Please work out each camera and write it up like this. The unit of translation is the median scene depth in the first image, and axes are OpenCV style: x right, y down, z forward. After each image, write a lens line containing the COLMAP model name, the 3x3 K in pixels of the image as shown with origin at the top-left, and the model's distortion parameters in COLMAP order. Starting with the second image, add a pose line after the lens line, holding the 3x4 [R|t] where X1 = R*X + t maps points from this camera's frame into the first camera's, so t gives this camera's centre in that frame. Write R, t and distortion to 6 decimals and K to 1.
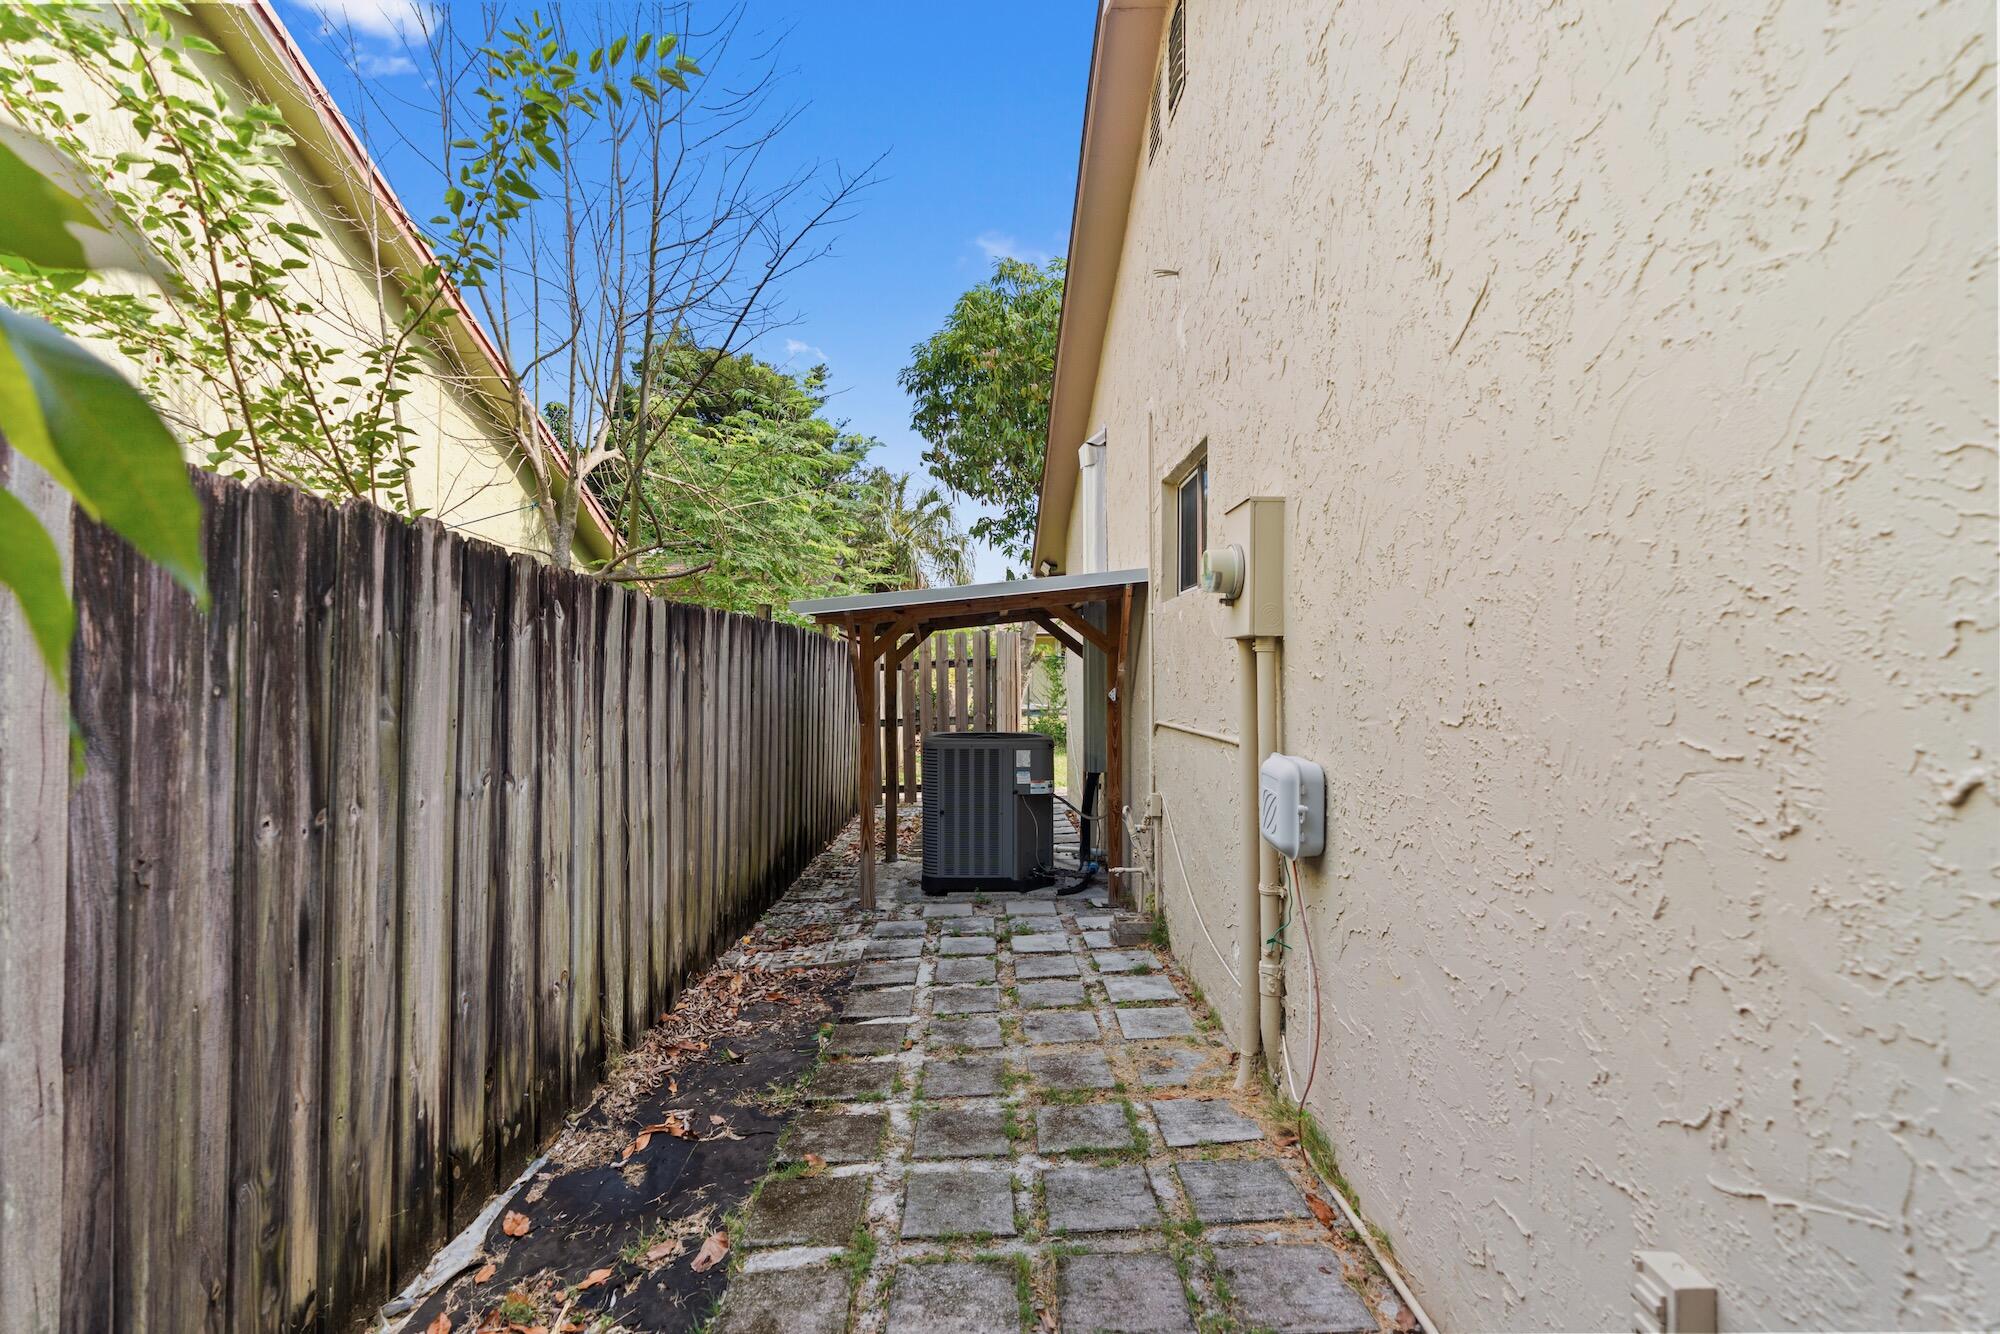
lens RADIAL K [[906.2, 0, 991.7], [0, 906.2, 662.4], [0, 0, 1]] dist [-0.001381, -0.000019]
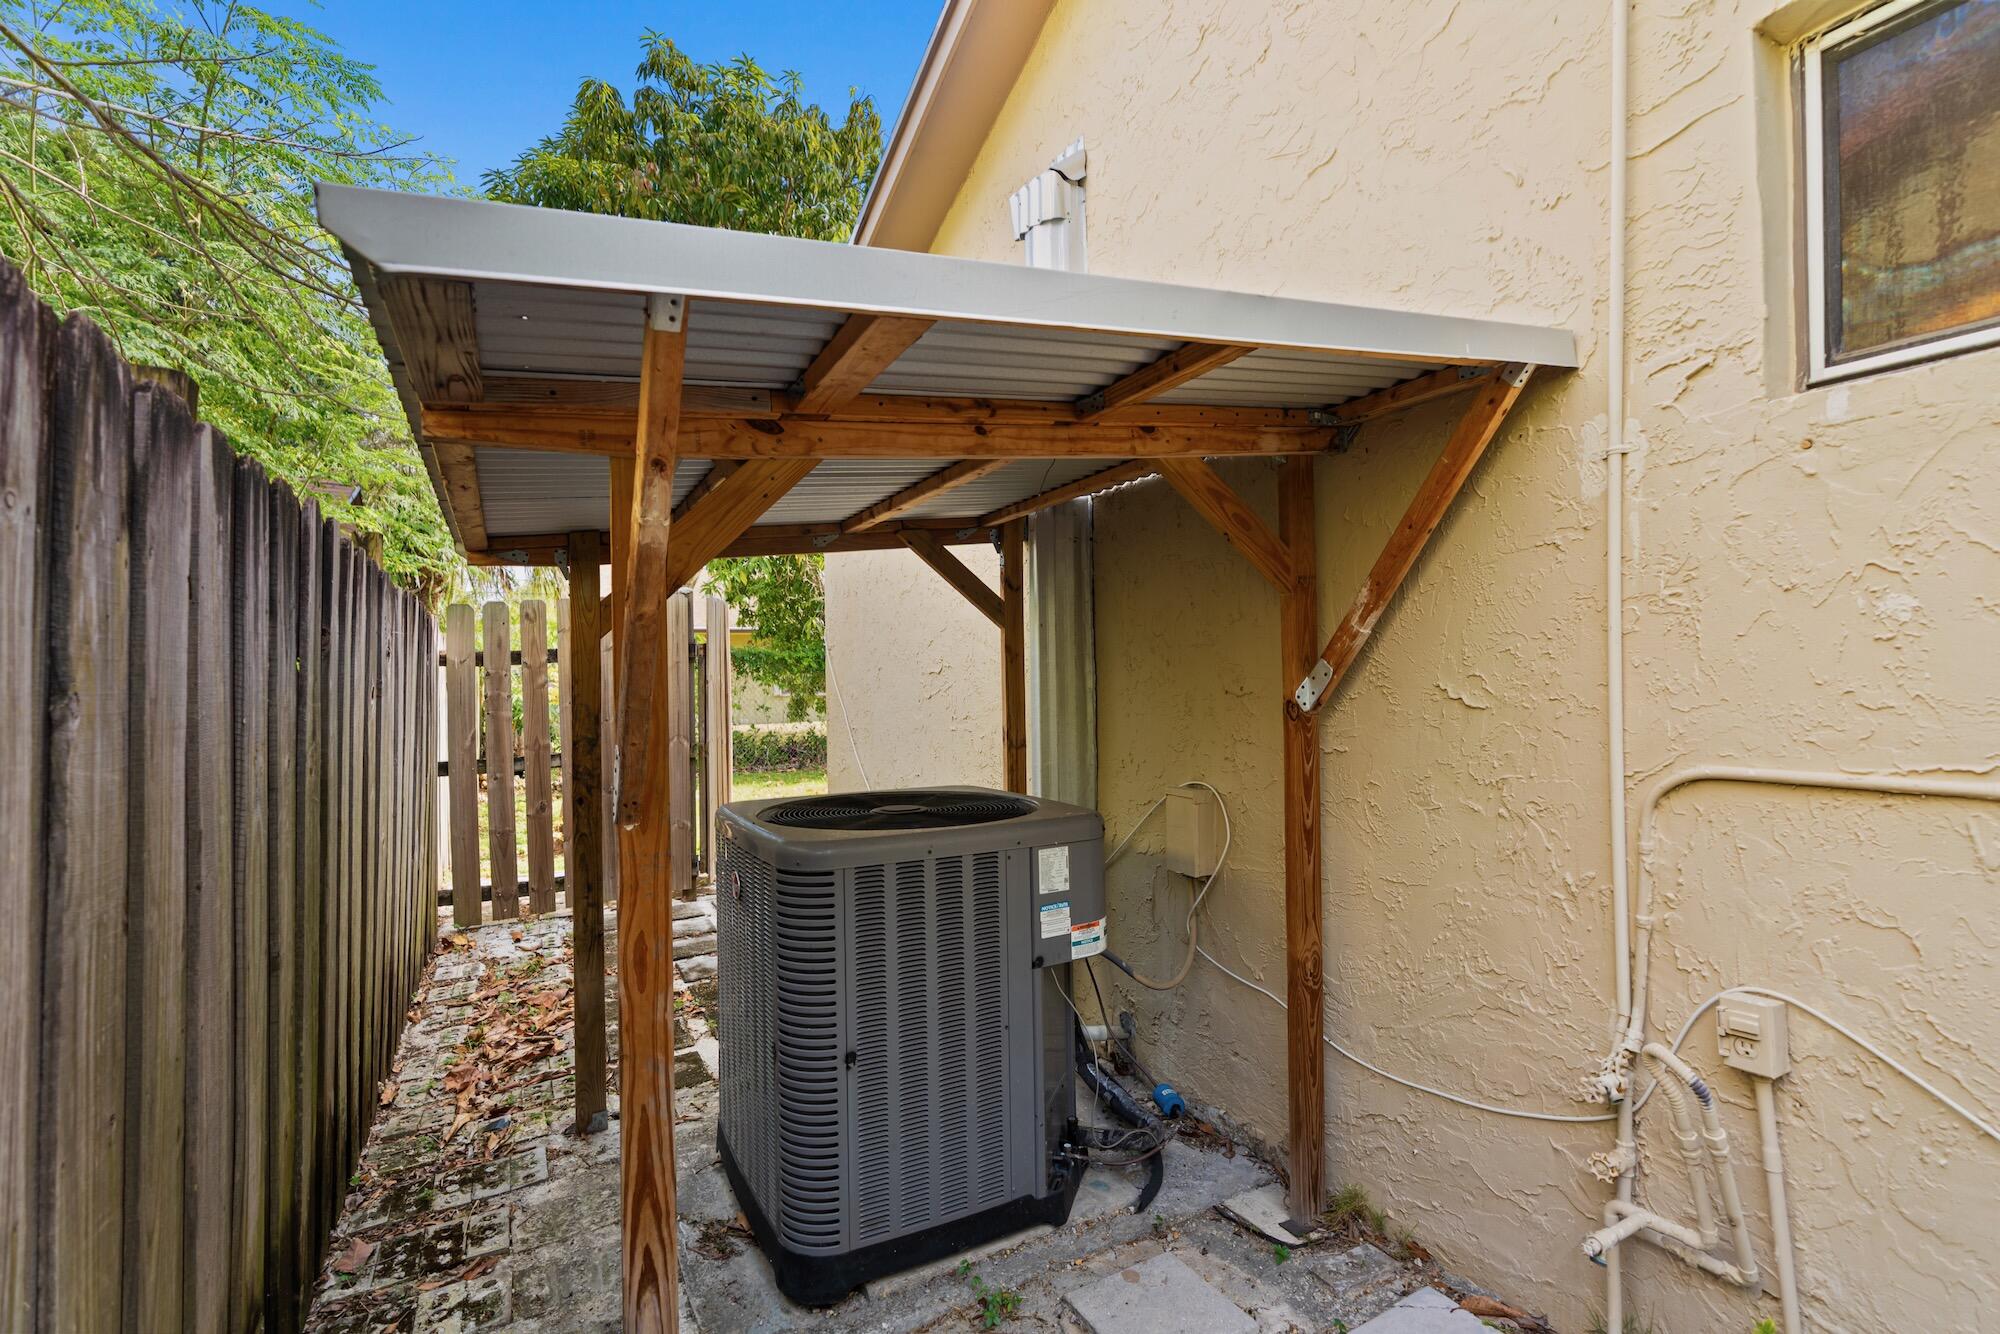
lens RADIAL K [[906.2, 0, 991.7], [0, 906.2, 662.4], [0, 0, 1]] dist [-0.001381, -0.000019]
pose [[0.886377, -0.011959, 0.462810, -0.163125], [0.011643, 0.999926, 0.003538, 0.017259], [-0.462819, 0.002252, 0.886450, 0.674274]]
